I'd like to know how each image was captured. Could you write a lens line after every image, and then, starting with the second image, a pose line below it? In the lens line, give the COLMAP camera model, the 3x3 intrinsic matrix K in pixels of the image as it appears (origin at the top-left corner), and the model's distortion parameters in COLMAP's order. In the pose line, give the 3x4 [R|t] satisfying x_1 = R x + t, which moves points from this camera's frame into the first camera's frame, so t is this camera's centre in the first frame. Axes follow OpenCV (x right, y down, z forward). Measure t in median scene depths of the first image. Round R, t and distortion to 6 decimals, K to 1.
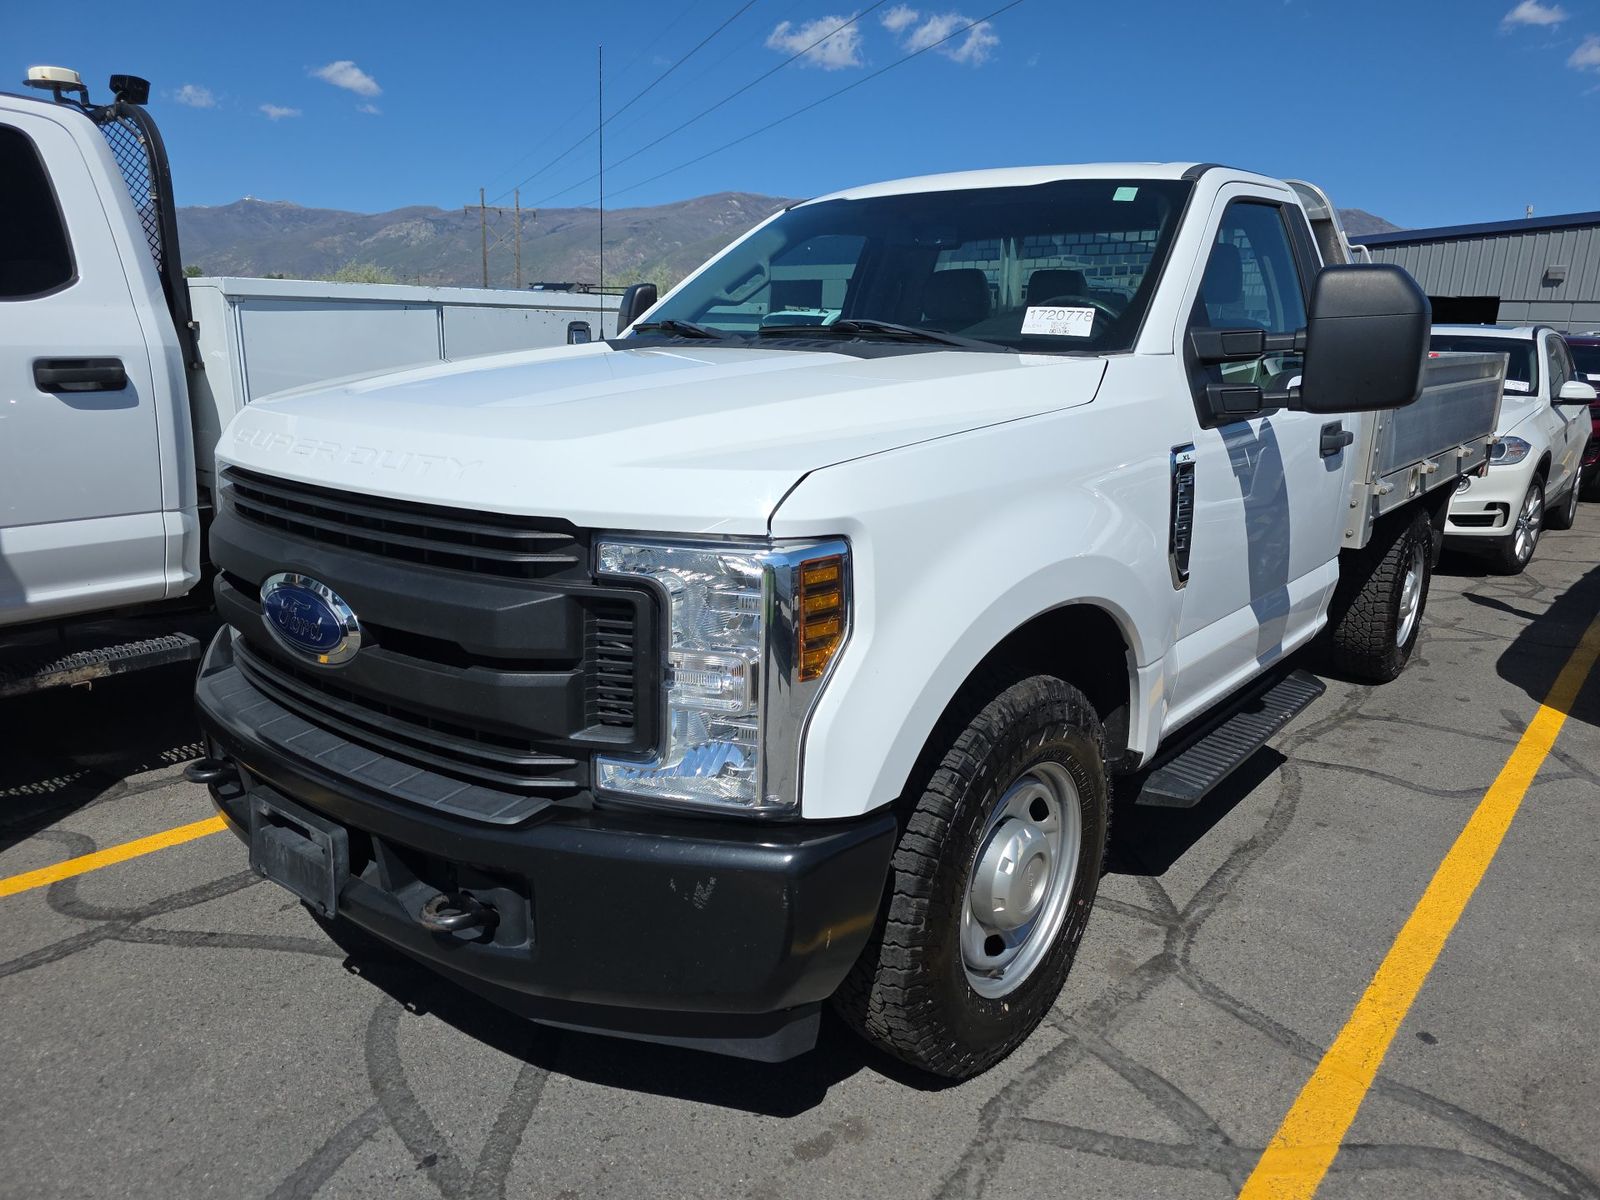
lens RADIAL K [[1072.3, 0, 800.0], [0, 1072.3, 600.0], [0, 0, 1]] dist [0.055856, -0.061385]
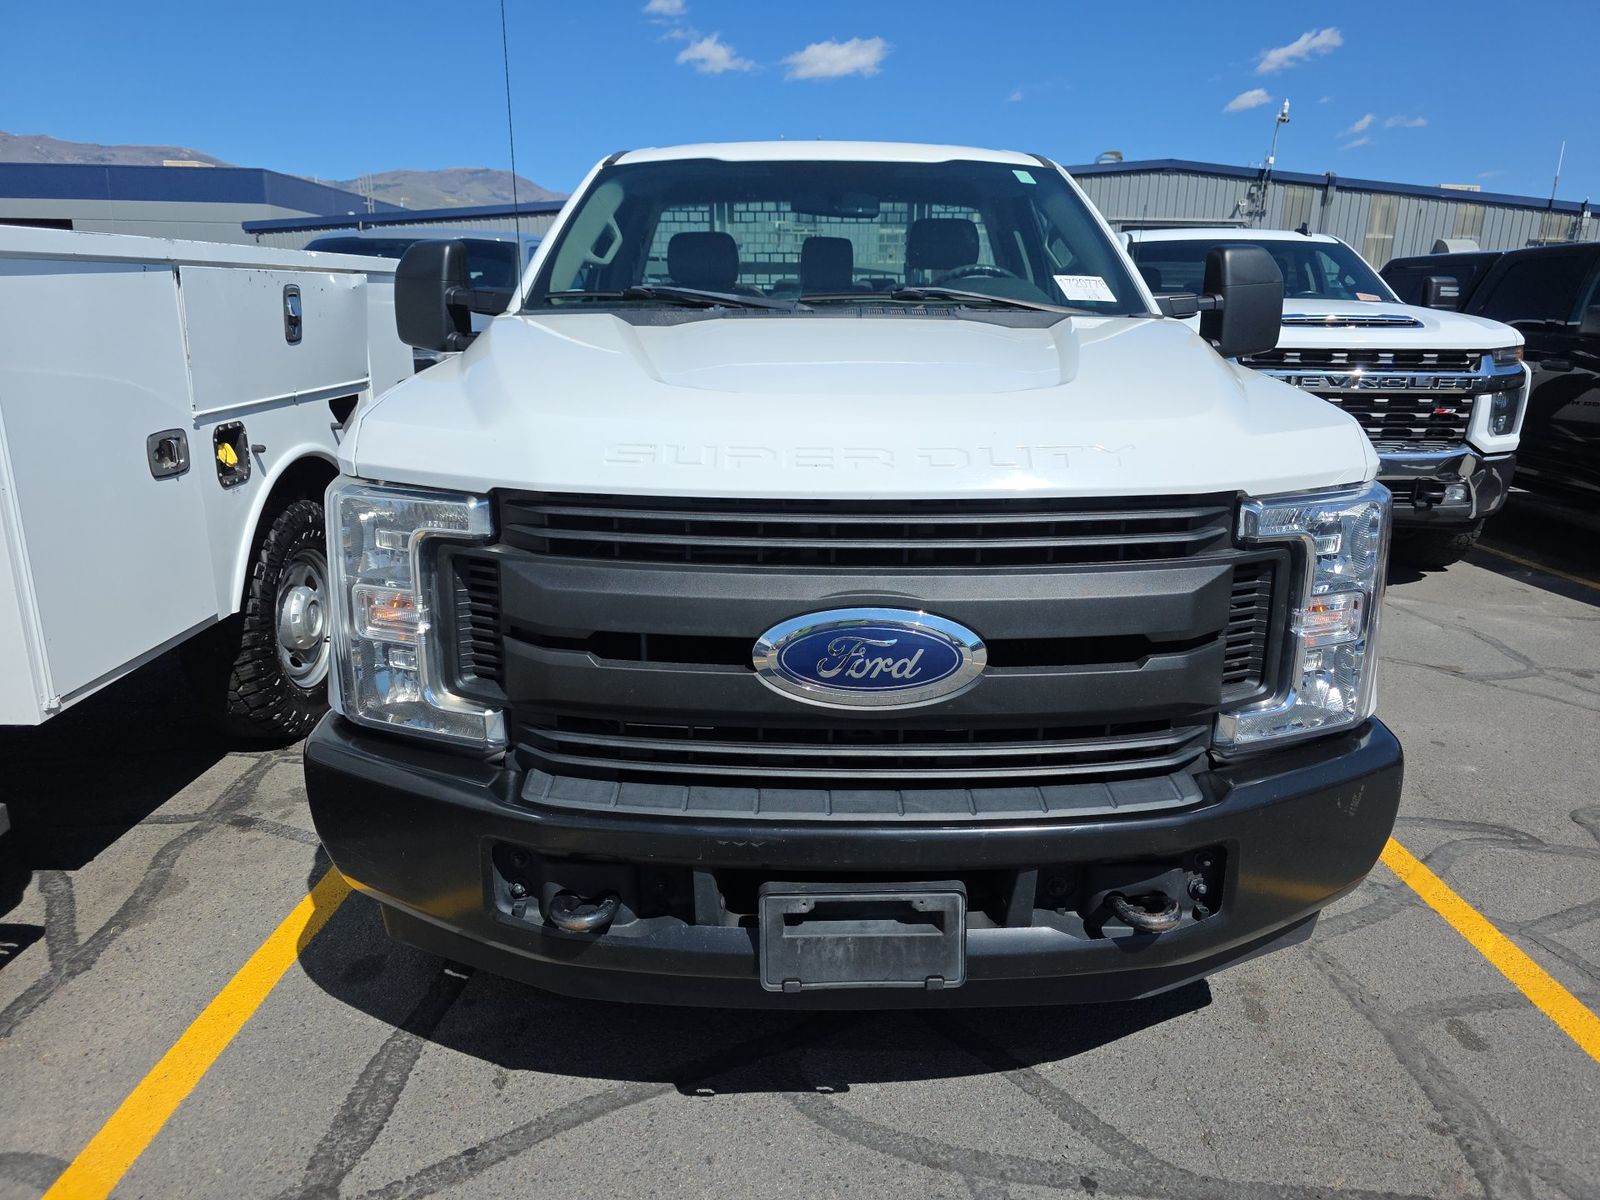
lens RADIAL K [[1077.2, 0, 806.0], [0, 1077.2, 581.0], [0, 0, 1]] dist [0.056585, -0.077693]
pose [[0.766866, -0.172843, 0.618095, -0.757960], [0.158658, 0.984218, 0.078379, -0.087134], [-0.621887, 0.037960, 0.782186, 0.284196]]
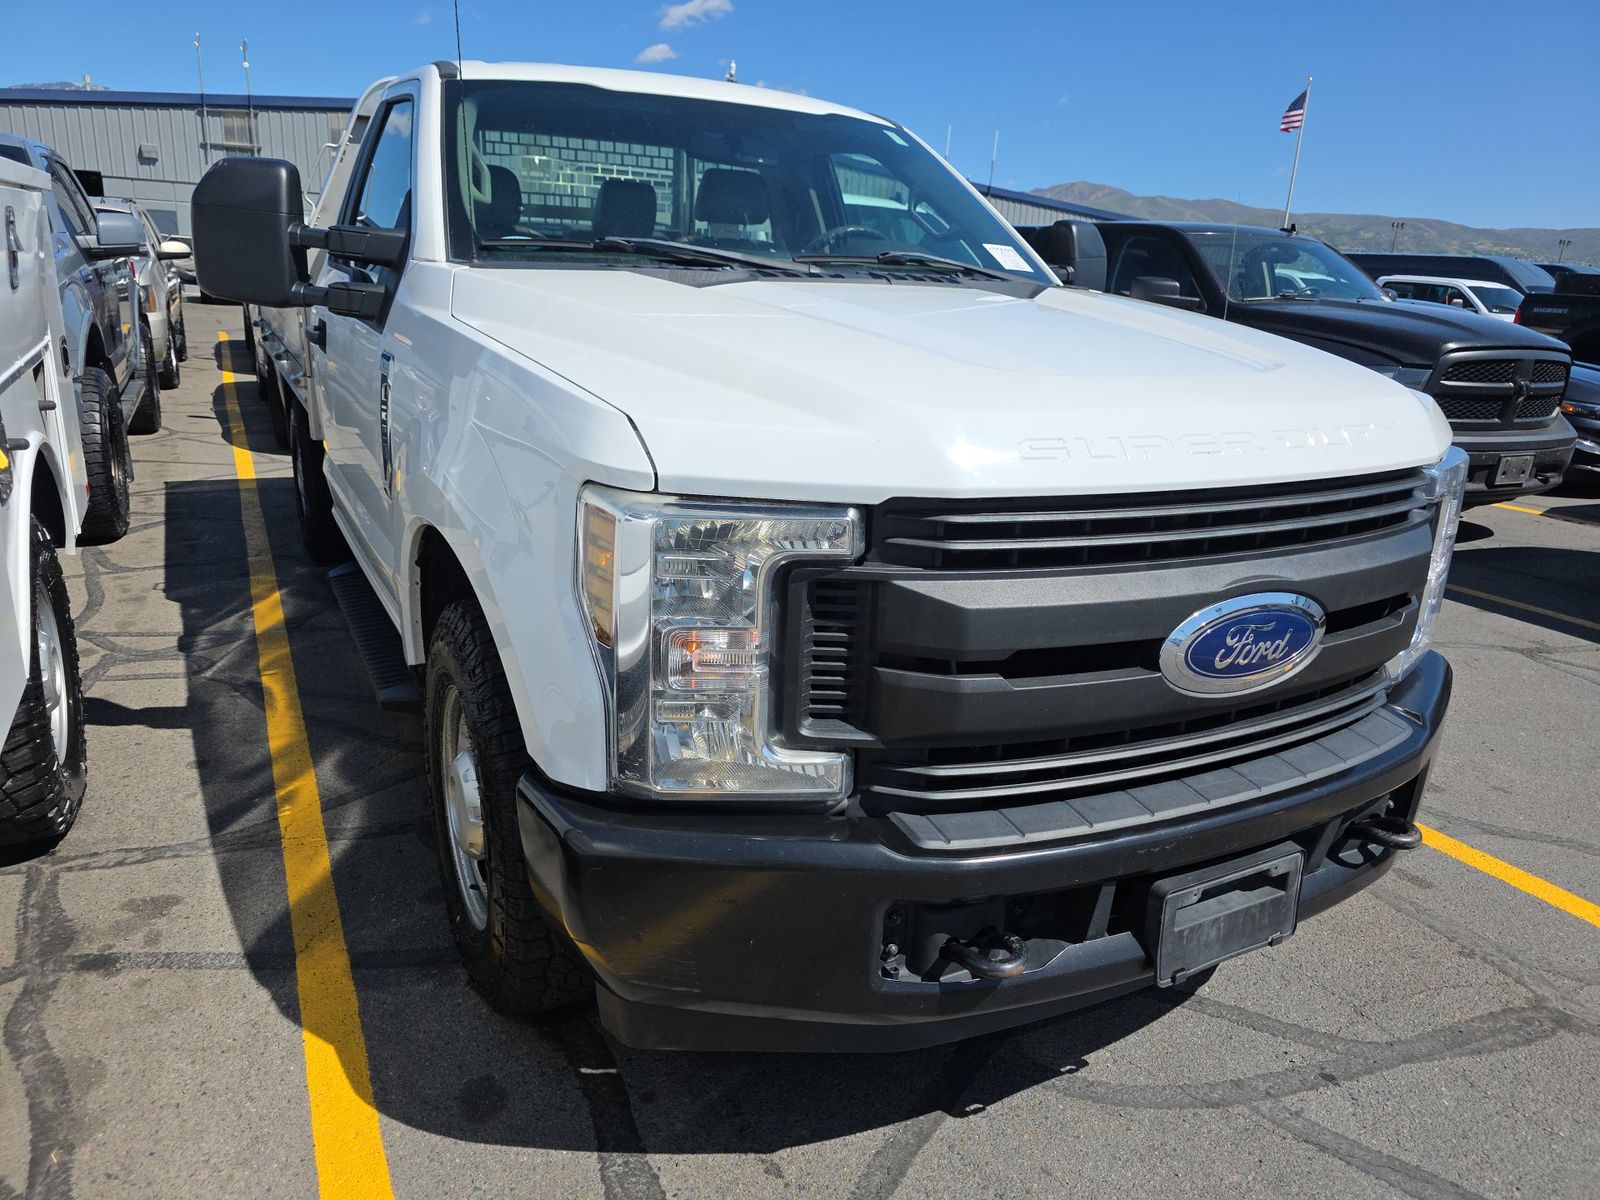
lens RADIAL K [[1072.3, 0, 800.0], [0, 1072.3, 600.0], [0, 0, 1]] dist [0.055856, -0.061385]
pose [[0.392394, -0.276362, 0.877297, -1.001469], [0.180847, 0.958358, 0.221009, -0.199788], [-0.901843, 0.071934, 0.426034, 0.720451]]
